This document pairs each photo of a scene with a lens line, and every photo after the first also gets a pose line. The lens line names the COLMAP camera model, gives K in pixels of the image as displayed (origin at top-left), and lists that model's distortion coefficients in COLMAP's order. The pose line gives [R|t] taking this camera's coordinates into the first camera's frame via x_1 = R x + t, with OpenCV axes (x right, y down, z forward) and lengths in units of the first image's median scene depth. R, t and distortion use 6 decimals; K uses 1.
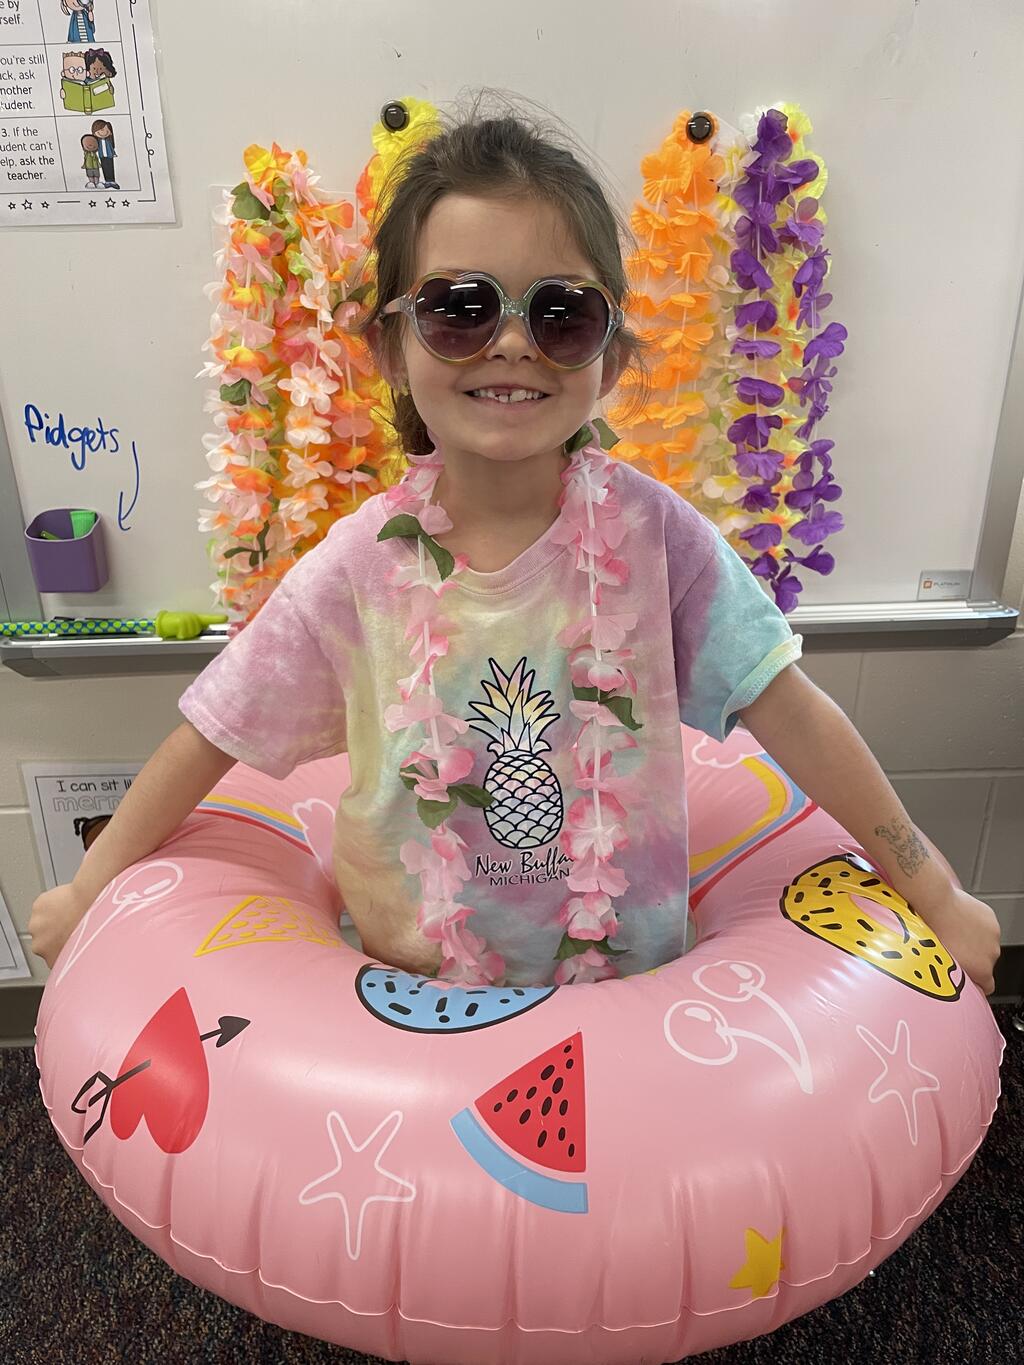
lens RADIAL K [[1024.1, 0, 501.5], [0, 1024.1, 690.3], [0, 0, 1]] dist [0.065213, -0.098115]
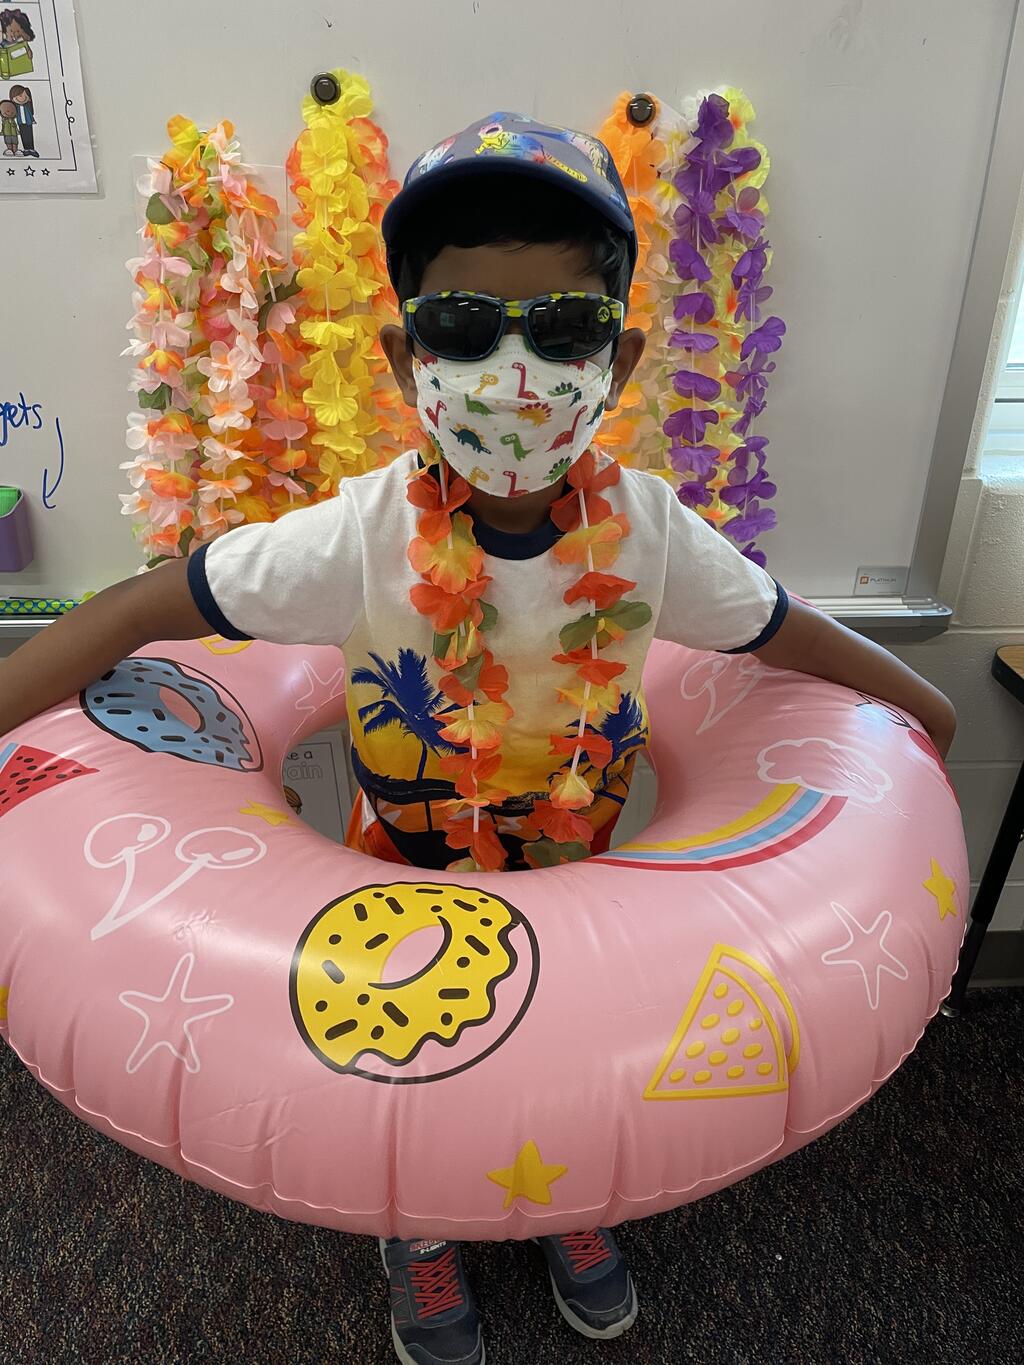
lens RADIAL K [[1024.1, 0, 505.3], [0, 1024.1, 688.9], [0, 0, 1]] dist [0.065213, -0.098115]
pose [[0.999549, 0.018641, 0.023533, 0.050055], [-0.019655, 0.998855, 0.043611, -0.039295], [-0.022693, -0.044054, 0.998771, 0.007448]]
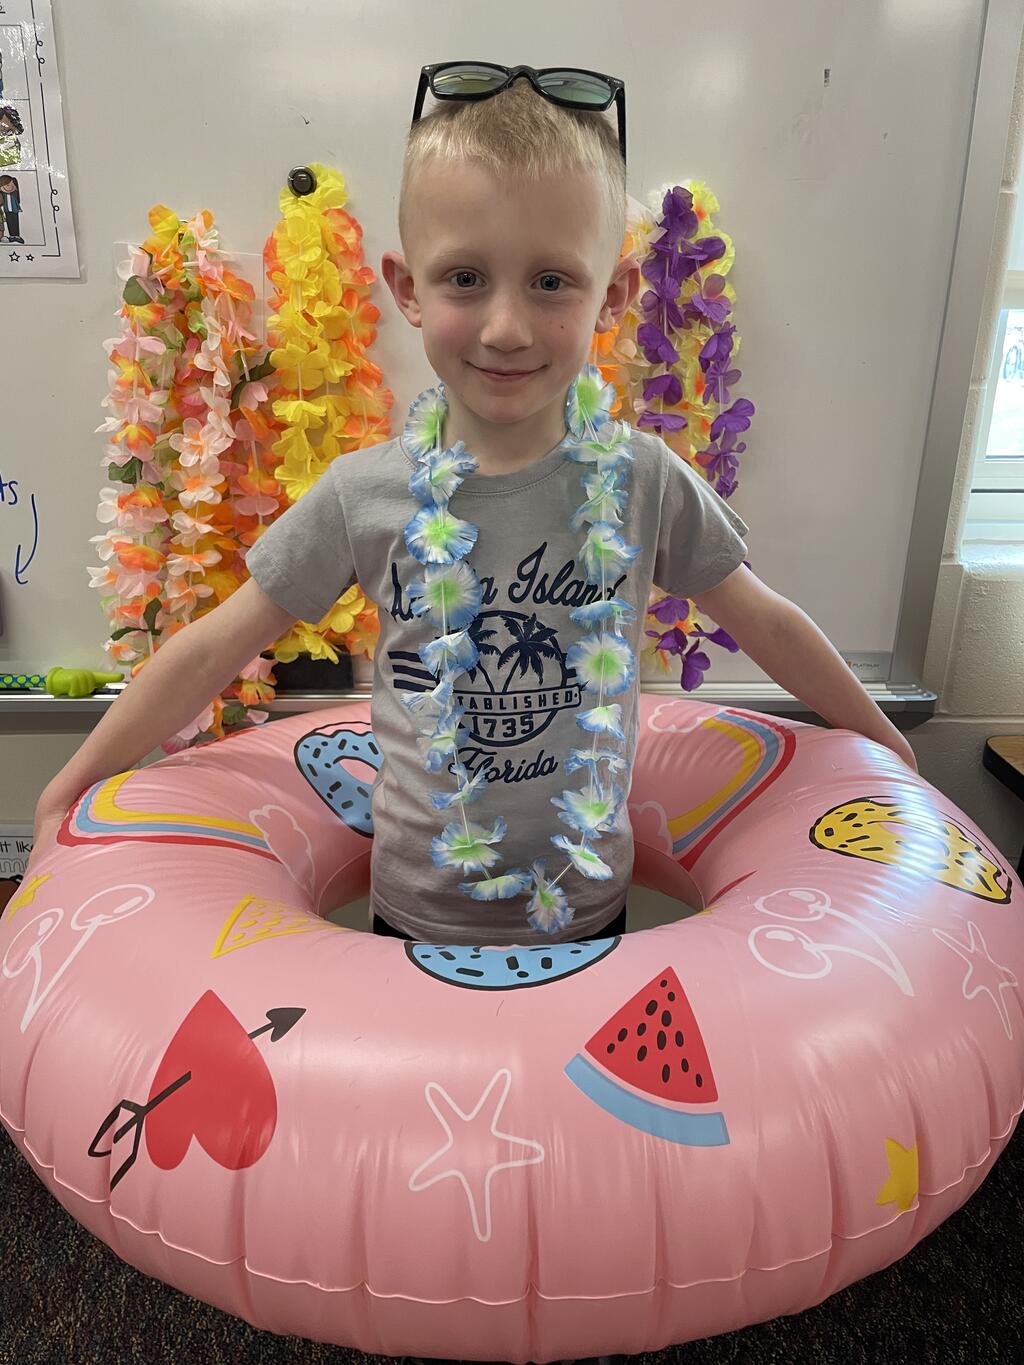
lens RADIAL K [[1024.1, 0, 512.2], [0, 1024.1, 693.0], [0, 0, 1]] dist [0.065213, -0.098115]
pose [[0.999513, 0.030908, 0.004346, 0.105879], [-0.030550, 0.997317, -0.066523, -0.001572], [-0.006390, 0.066358, 0.997775, 0.033143]]
